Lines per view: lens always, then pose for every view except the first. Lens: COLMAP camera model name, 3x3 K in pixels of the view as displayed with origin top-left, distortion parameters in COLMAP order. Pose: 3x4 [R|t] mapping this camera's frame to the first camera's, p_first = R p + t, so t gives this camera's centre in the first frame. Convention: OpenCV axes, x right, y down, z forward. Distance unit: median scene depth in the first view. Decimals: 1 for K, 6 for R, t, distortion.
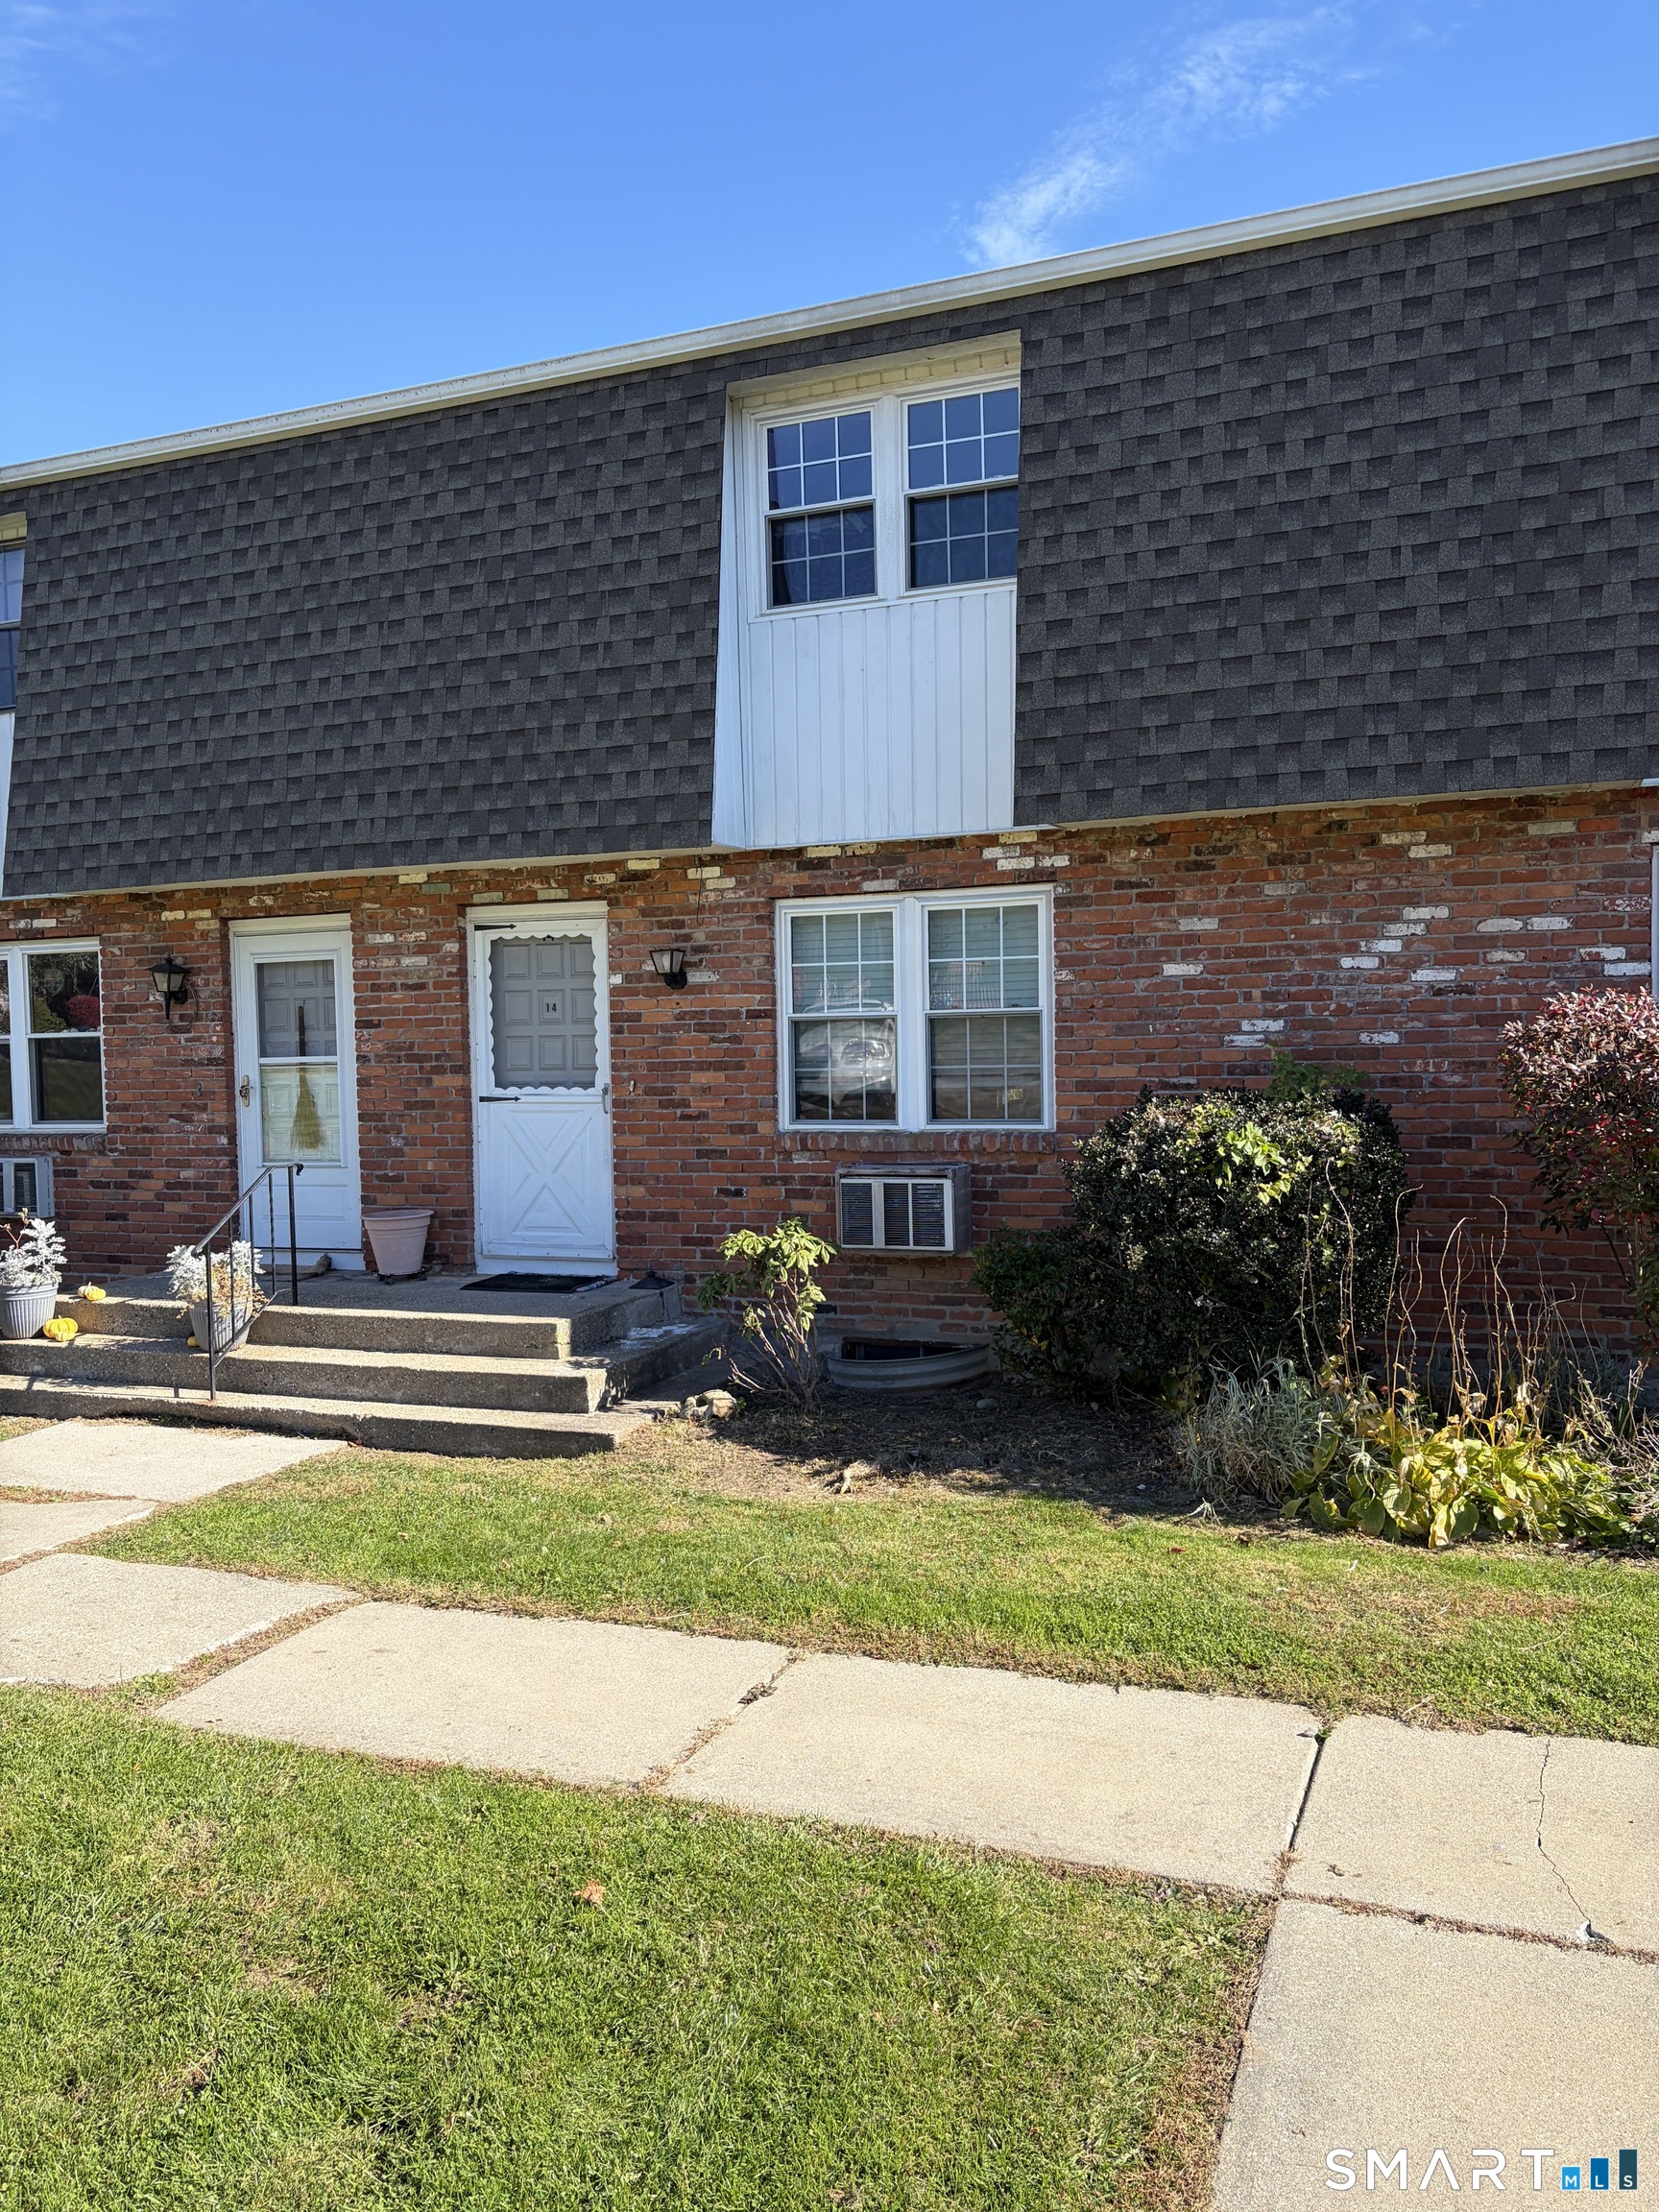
lens RADIAL K [[1684.1, 0, 828.0], [0, 1684.1, 1102.9], [0, 0, 1]] dist [0.015335, -0.029183]
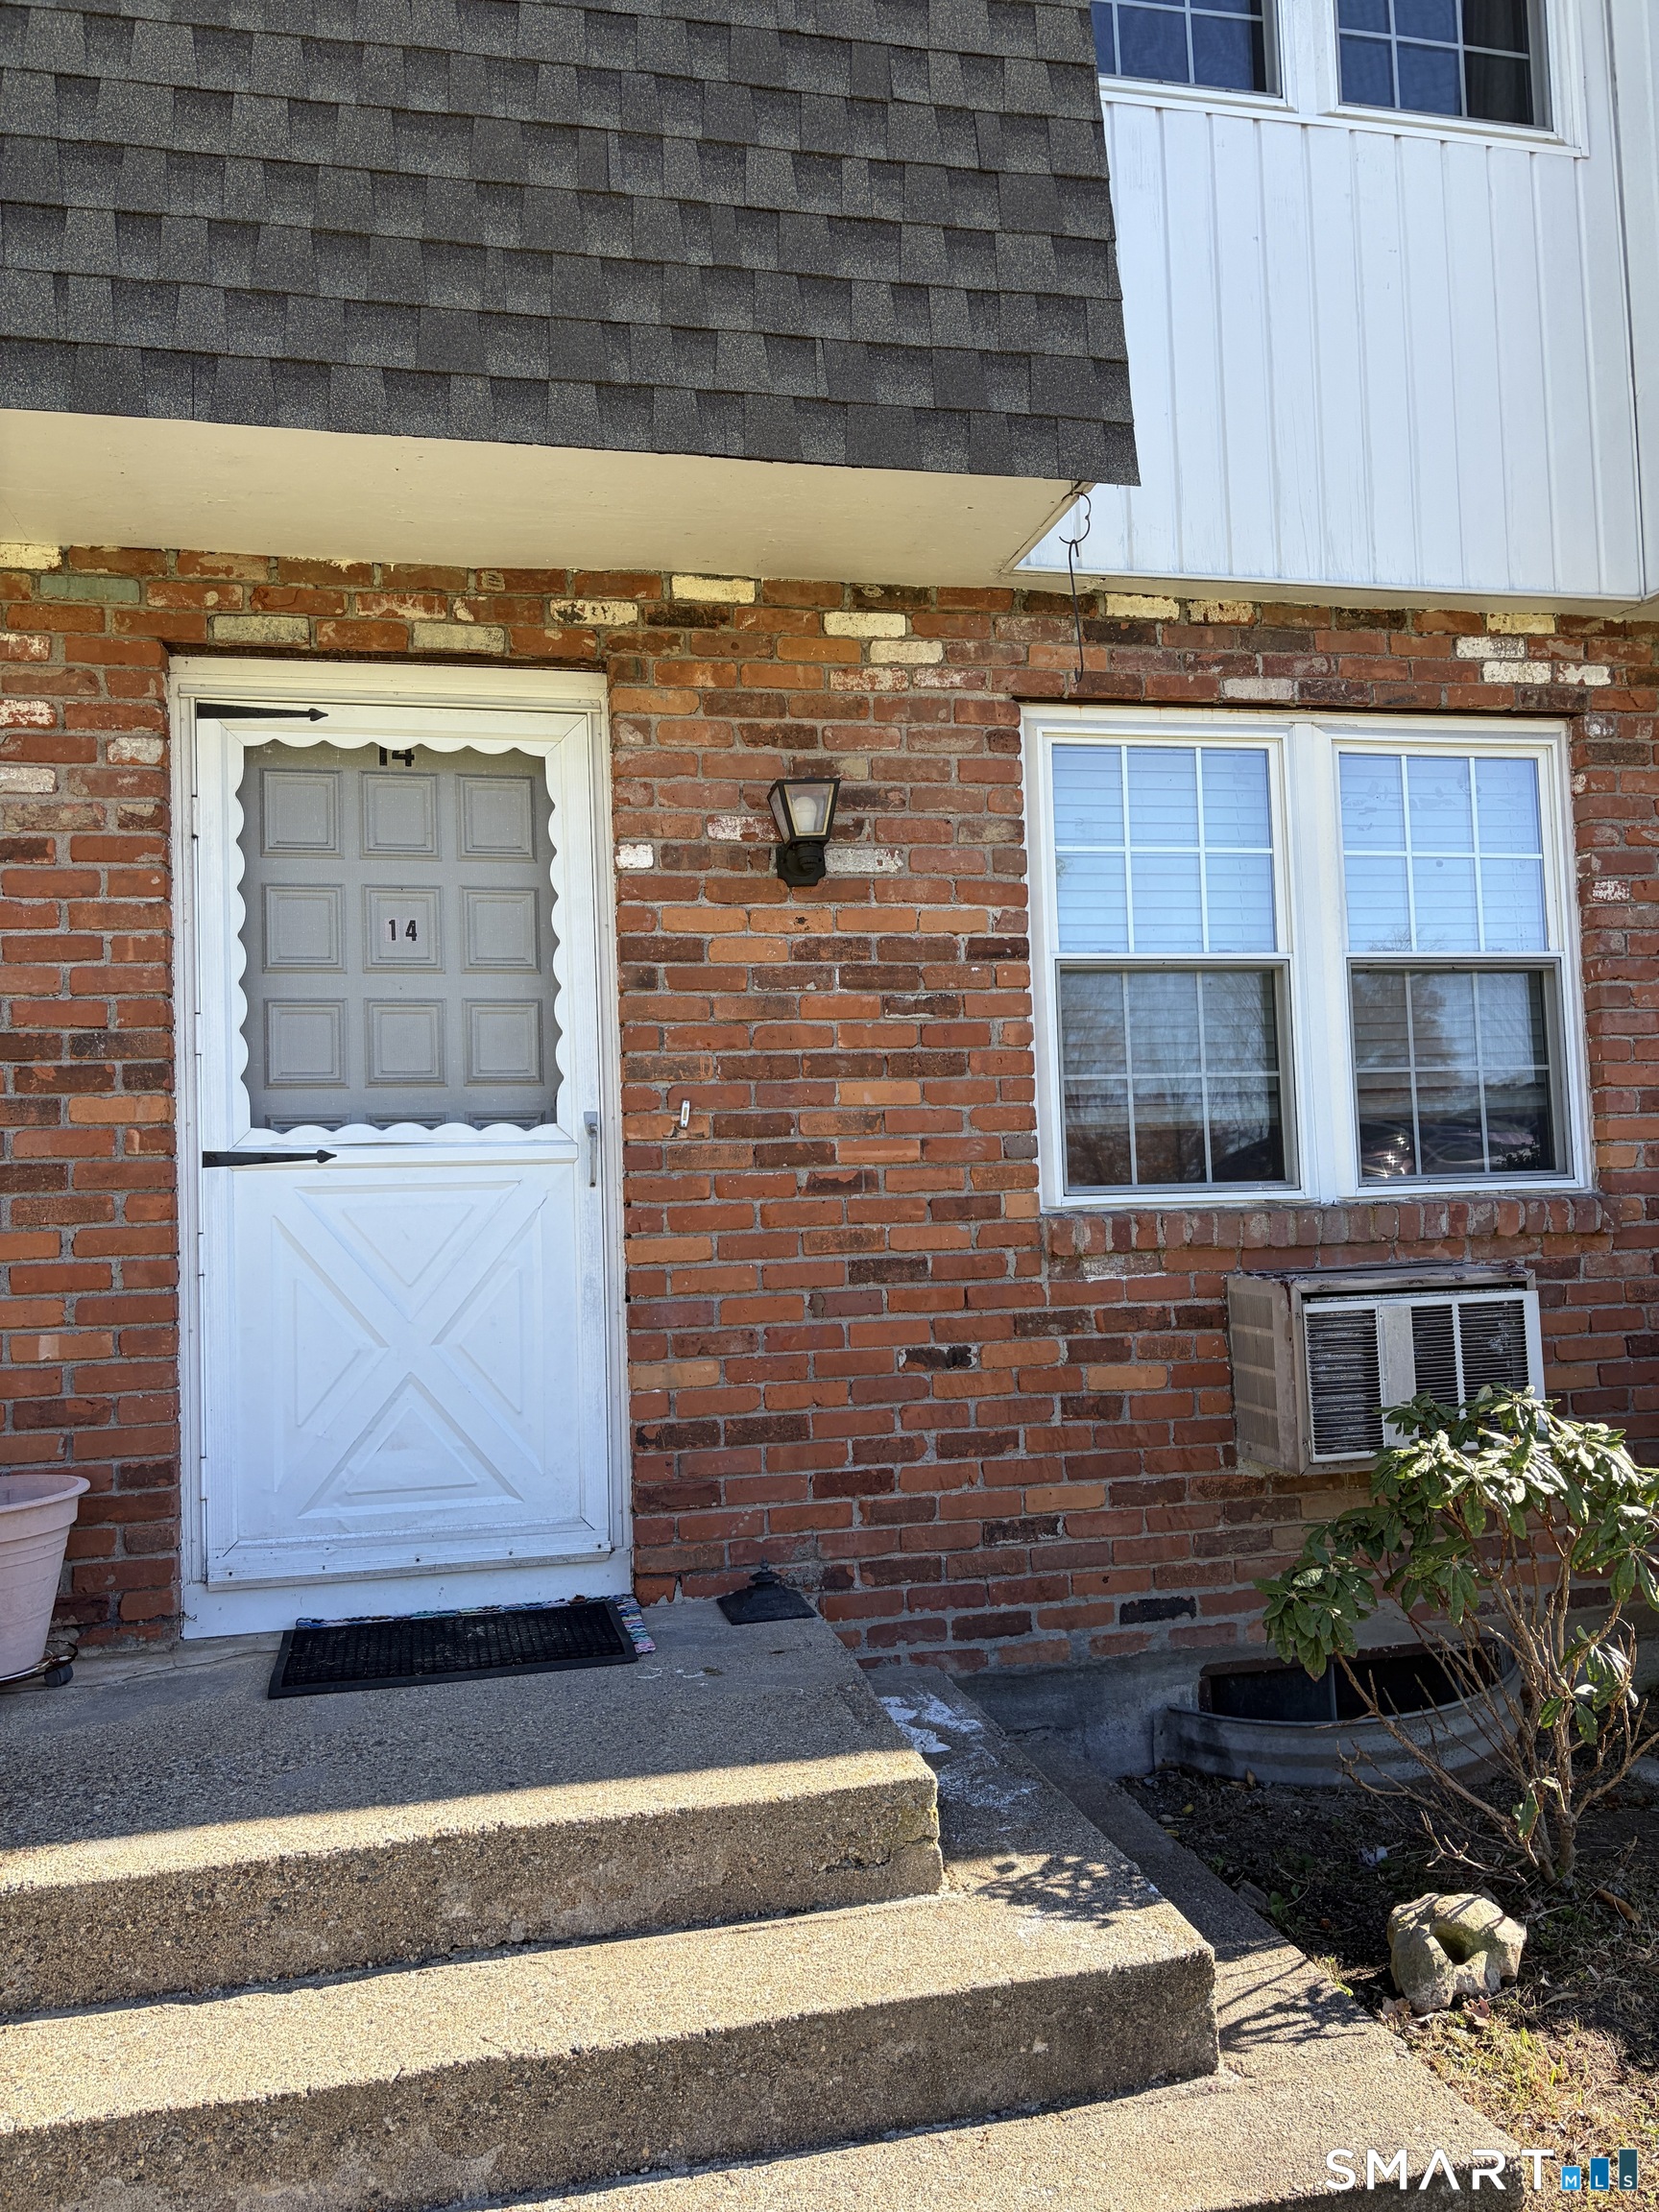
lens RADIAL K [[1684.1, 0, 825.4], [0, 1684.1, 1112.8], [0, 0, 1]] dist [0.015335, -0.029183]
pose [[0.826454, 0.022173, 0.562568, -0.326983], [0.038973, 0.994574, -0.096454, 0.031269], [-0.561654, 0.101640, 0.821105, 0.661249]]
